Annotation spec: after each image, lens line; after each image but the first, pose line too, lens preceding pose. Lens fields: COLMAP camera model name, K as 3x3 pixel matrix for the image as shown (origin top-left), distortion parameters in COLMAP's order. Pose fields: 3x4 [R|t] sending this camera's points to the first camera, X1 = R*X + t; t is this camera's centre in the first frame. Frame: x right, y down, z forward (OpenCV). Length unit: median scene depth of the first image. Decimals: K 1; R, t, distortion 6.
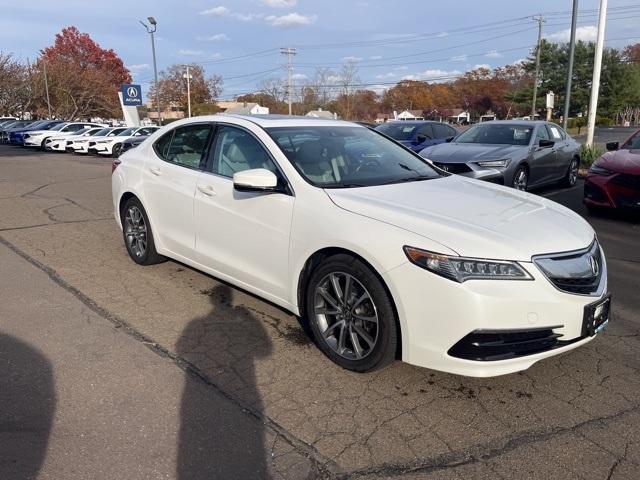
lens RADIAL K [[483.9, 0, 320.3], [0, 483.9, 234.9], [0, 0, 1]] dist [0.076035, -0.099327]
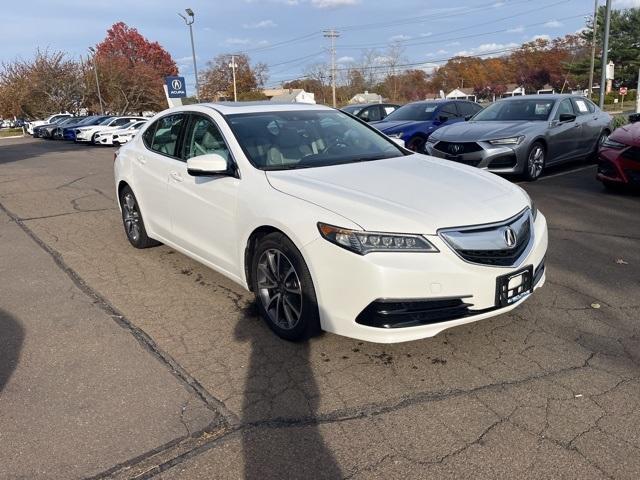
lens RADIAL K [[483.9, 0, 320.8], [0, 483.9, 244.0], [0, 0, 1]] dist [0.076035, -0.099327]
pose [[0.994525, -0.016140, -0.103248, 0.085122], [0.021003, 0.998712, 0.046191, 0.006145], [0.102370, -0.048107, 0.993583, -0.017680]]
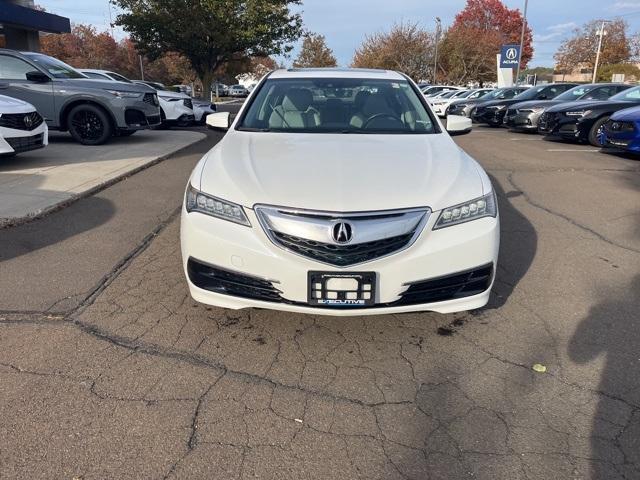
lens RADIAL K [[483.9, 0, 317.4], [0, 483.9, 241.5], [0, 0, 1]] dist [0.076035, -0.099327]
pose [[0.716221, 0.213783, -0.664322, 0.350838], [-0.160075, 0.976869, 0.141782, -0.012455], [0.679267, 0.004794, 0.733876, 0.103801]]
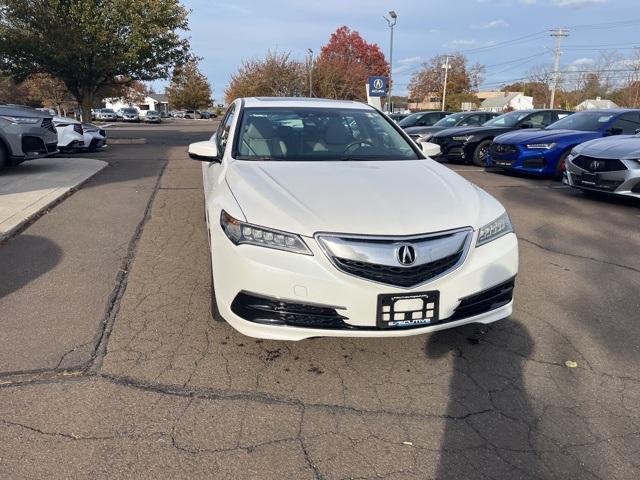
lens RADIAL K [[483.9, 0, 316.5], [0, 483.9, 234.6], [0, 0, 1]] dist [0.076035, -0.099327]
pose [[0.867900, 0.128901, -0.479723, 0.266877], [-0.120736, 0.991524, 0.047989, 0.000034], [0.481843, 0.016270, 0.876107, 0.036657]]
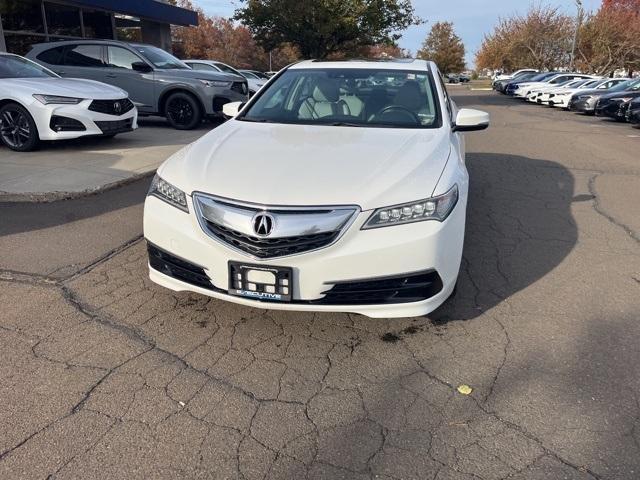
lens RADIAL K [[483.9, 0, 317.1], [0, 483.9, 234.4], [0, 0, 1]] dist [0.076035, -0.099327]
pose [[0.523441, 0.268569, -0.808629, 0.417390], [-0.197266, 0.961439, 0.191628, -0.034538], [0.828913, 0.059209, 0.556236, 0.188607]]
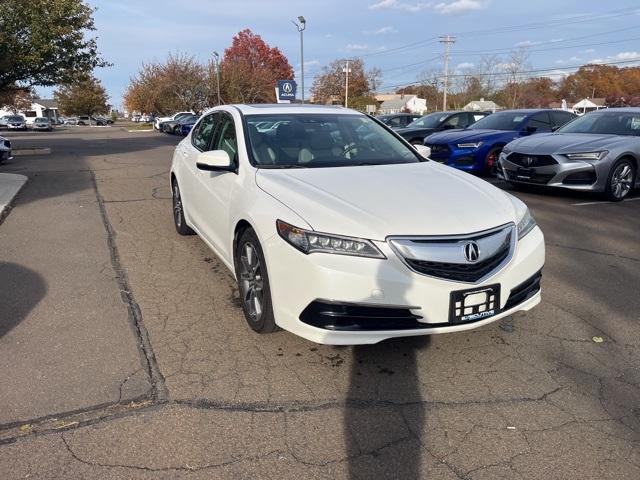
lens RADIAL K [[483.9, 0, 318.5], [0, 483.9, 235.2], [0, 0, 1]] dist [0.076035, -0.099327]
pose [[0.948524, 0.068170, -0.309280, 0.178826], [-0.063450, 0.997664, 0.025305, 0.007127], [0.310283, -0.004379, 0.950634, -0.005744]]
